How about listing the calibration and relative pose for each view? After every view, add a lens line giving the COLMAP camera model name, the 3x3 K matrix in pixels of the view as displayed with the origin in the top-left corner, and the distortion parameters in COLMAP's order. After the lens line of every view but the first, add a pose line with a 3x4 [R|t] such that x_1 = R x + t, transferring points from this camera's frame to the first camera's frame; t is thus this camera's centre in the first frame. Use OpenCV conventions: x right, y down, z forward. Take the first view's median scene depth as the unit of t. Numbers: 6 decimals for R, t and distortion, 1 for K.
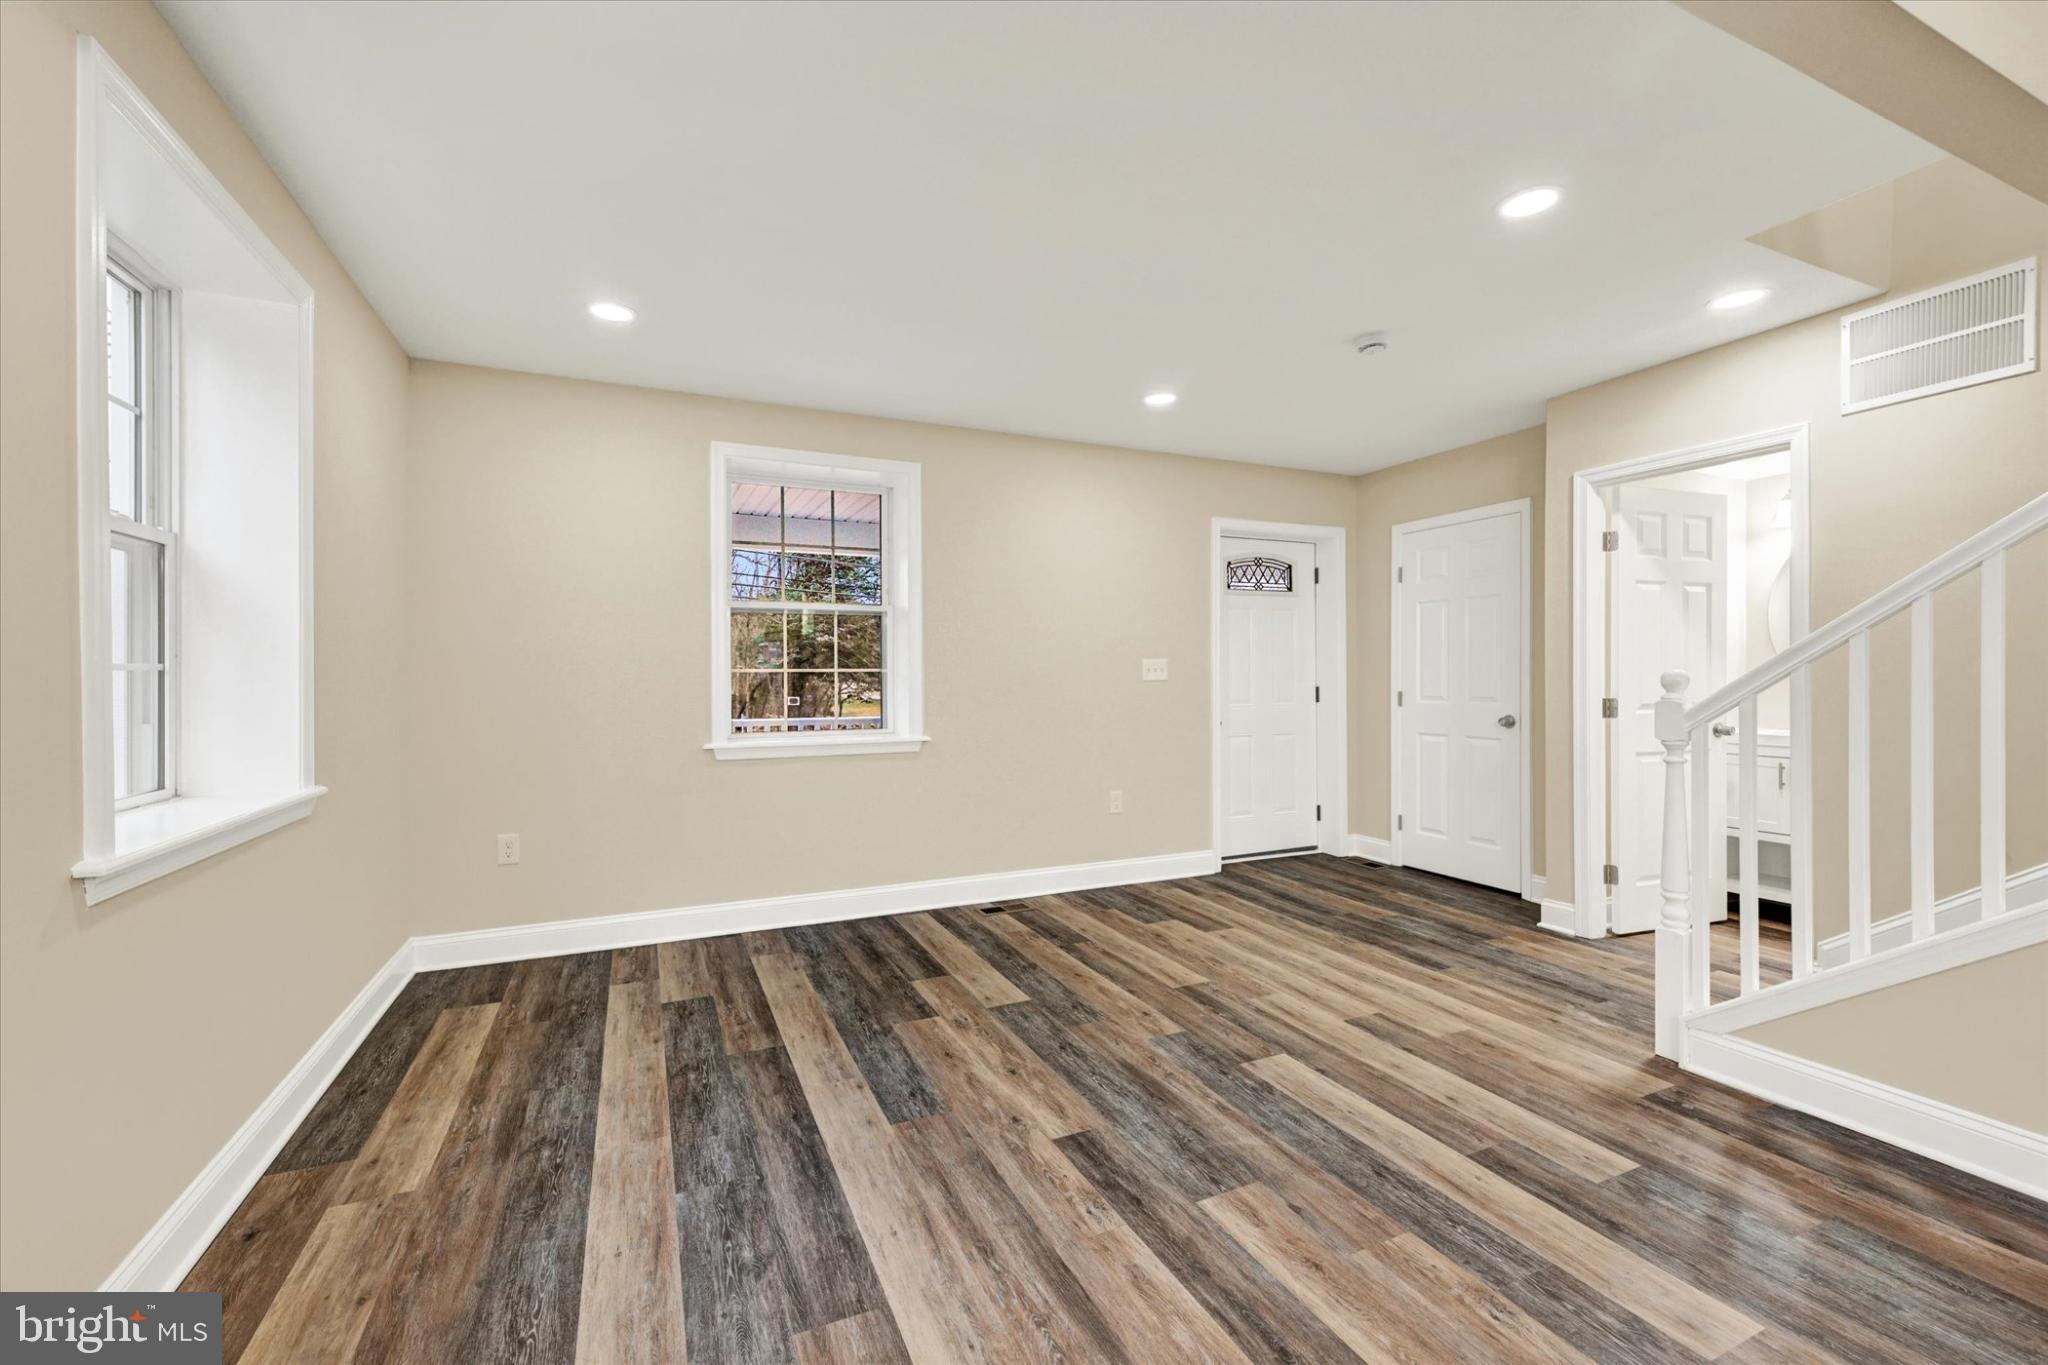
lens RADIAL K [[832.0, 0, 1011.0], [0, 832.0, 697.8], [0, 0, 1]] dist [-0.002577, 0.000471]
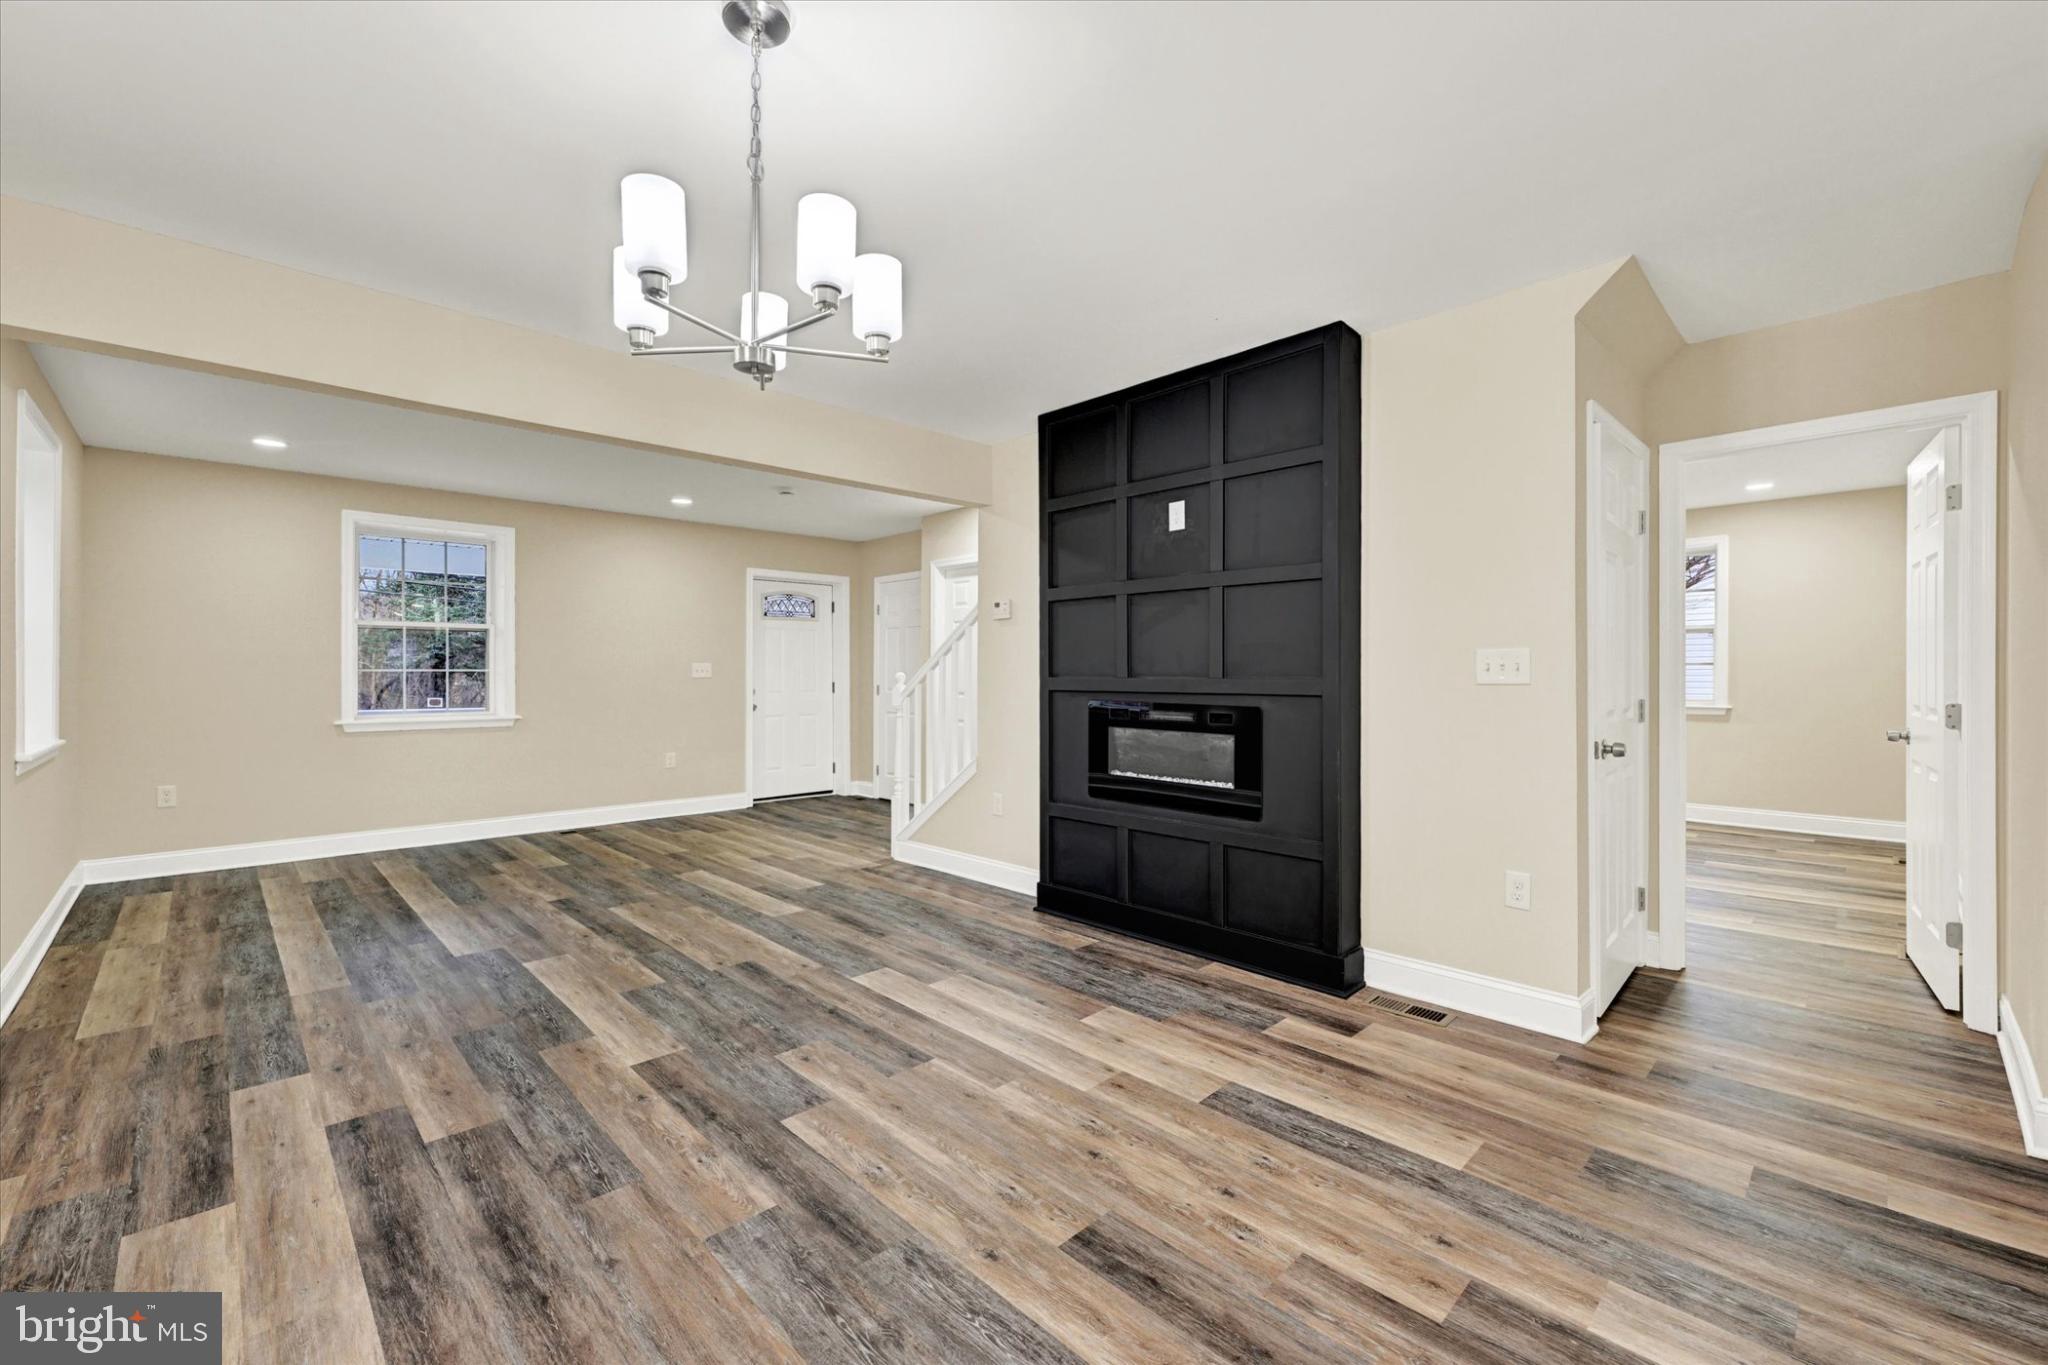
lens RADIAL K [[832.0, 0, 1005.5], [0, 832.0, 685.9], [0, 0, 1]] dist [-0.002577, 0.000471]
pose [[0.942354, -0.000990, 0.334615, 0.337123], [0.005455, 0.999908, -0.012406, 0.026440], [-0.334572, 0.013516, 0.942273, -1.031582]]
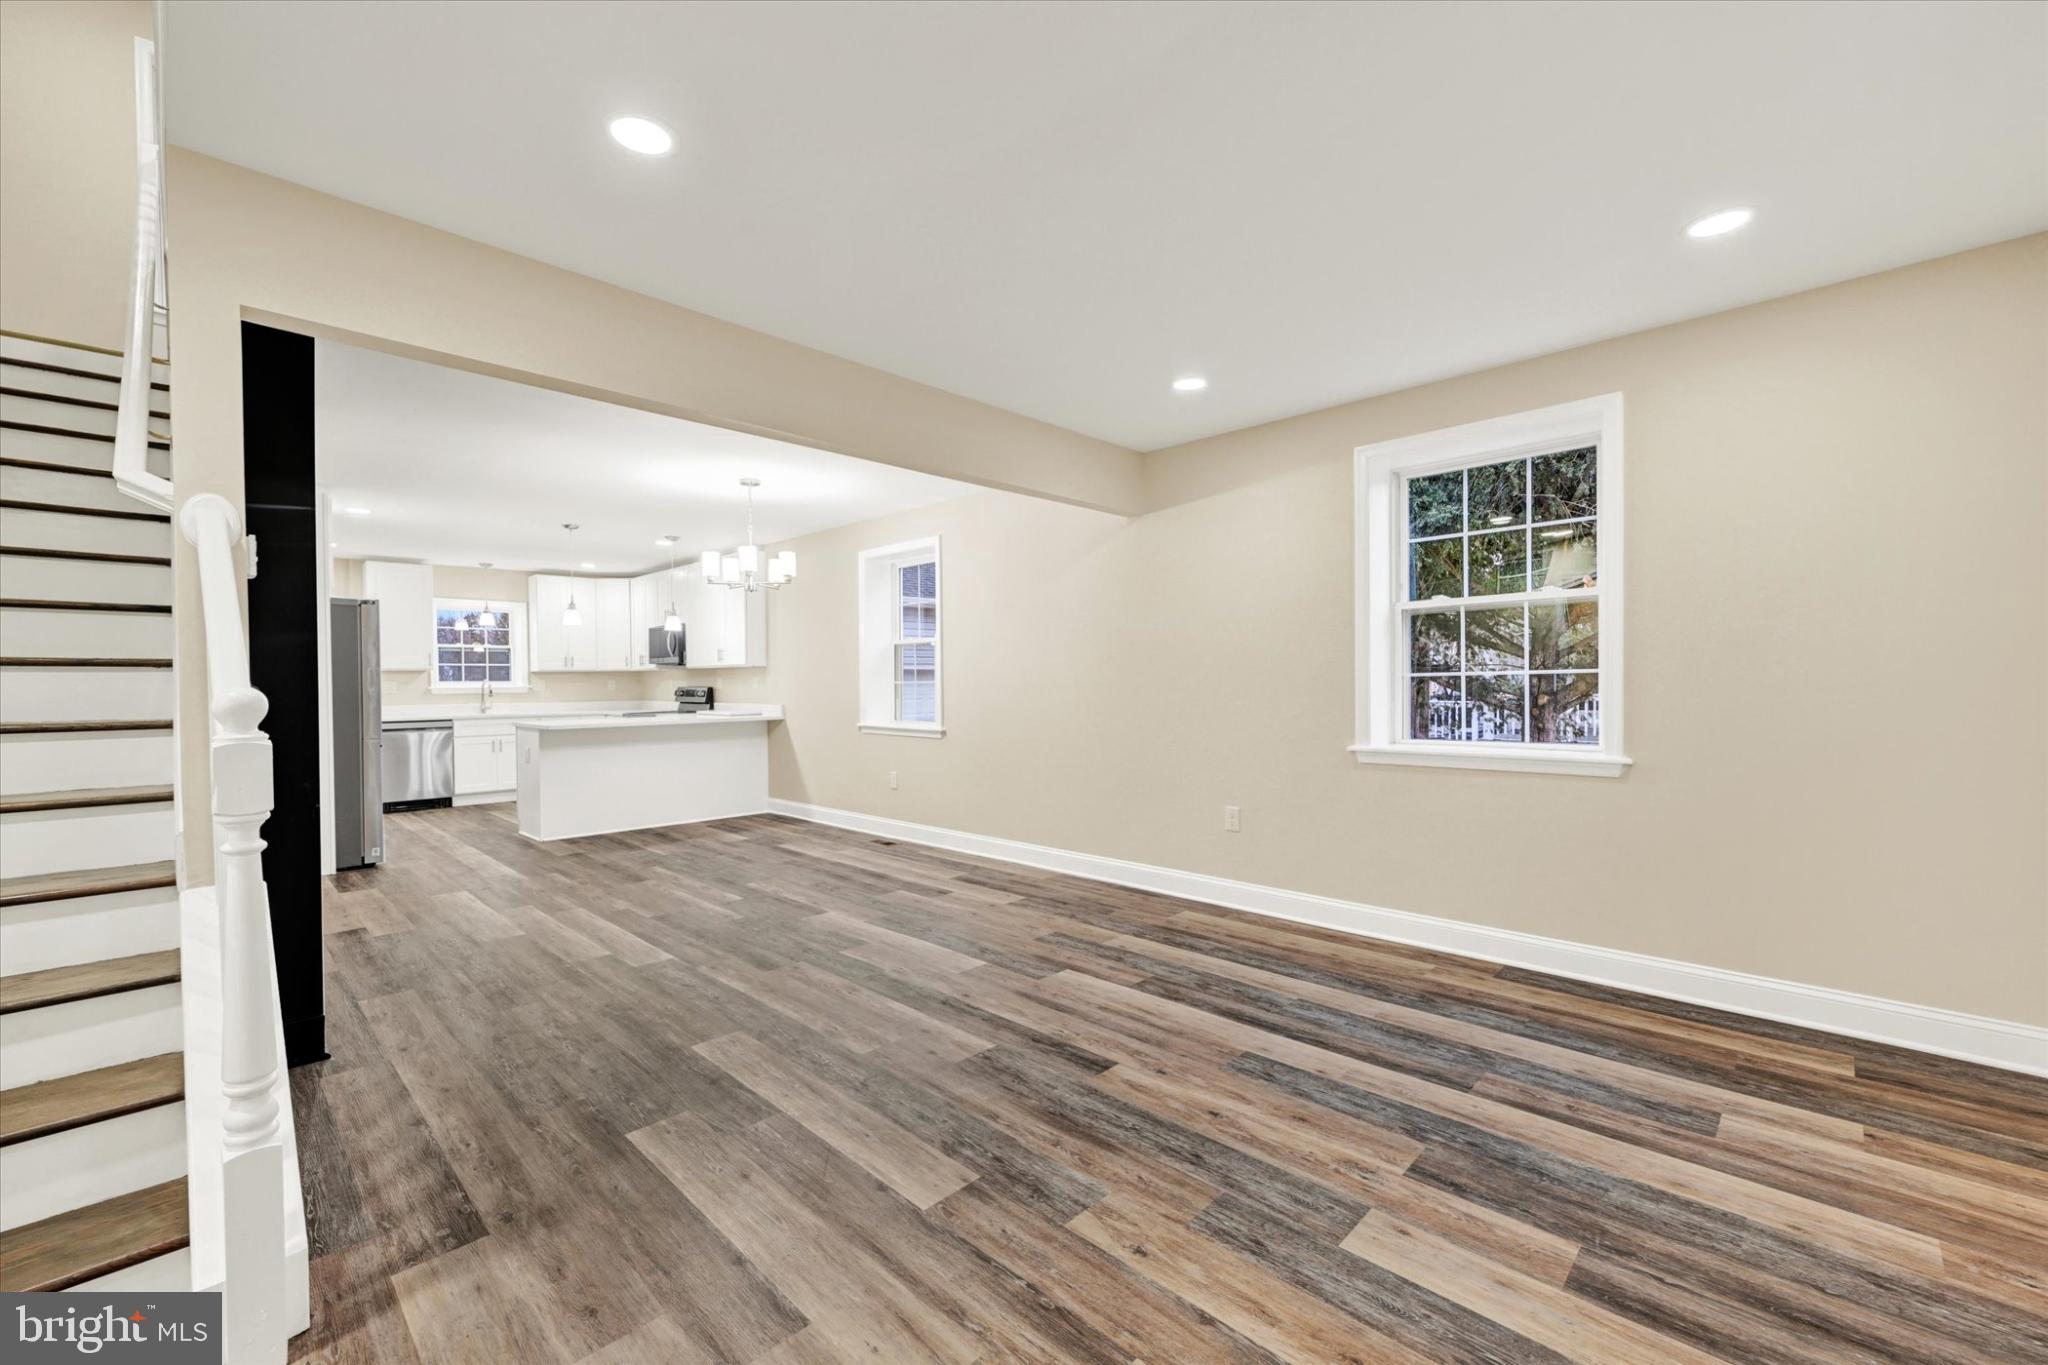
lens RADIAL K [[832.0, 0, 1019.9], [0, 832.0, 685.7], [0, 0, 1]] dist [-0.002577, 0.000471]
pose [[-0.931710, 0.014830, -0.362901, 0.488746], [0.004118, 0.999533, 0.030271, -0.048746], [0.363181, 0.026710, -0.931336, 1.630438]]
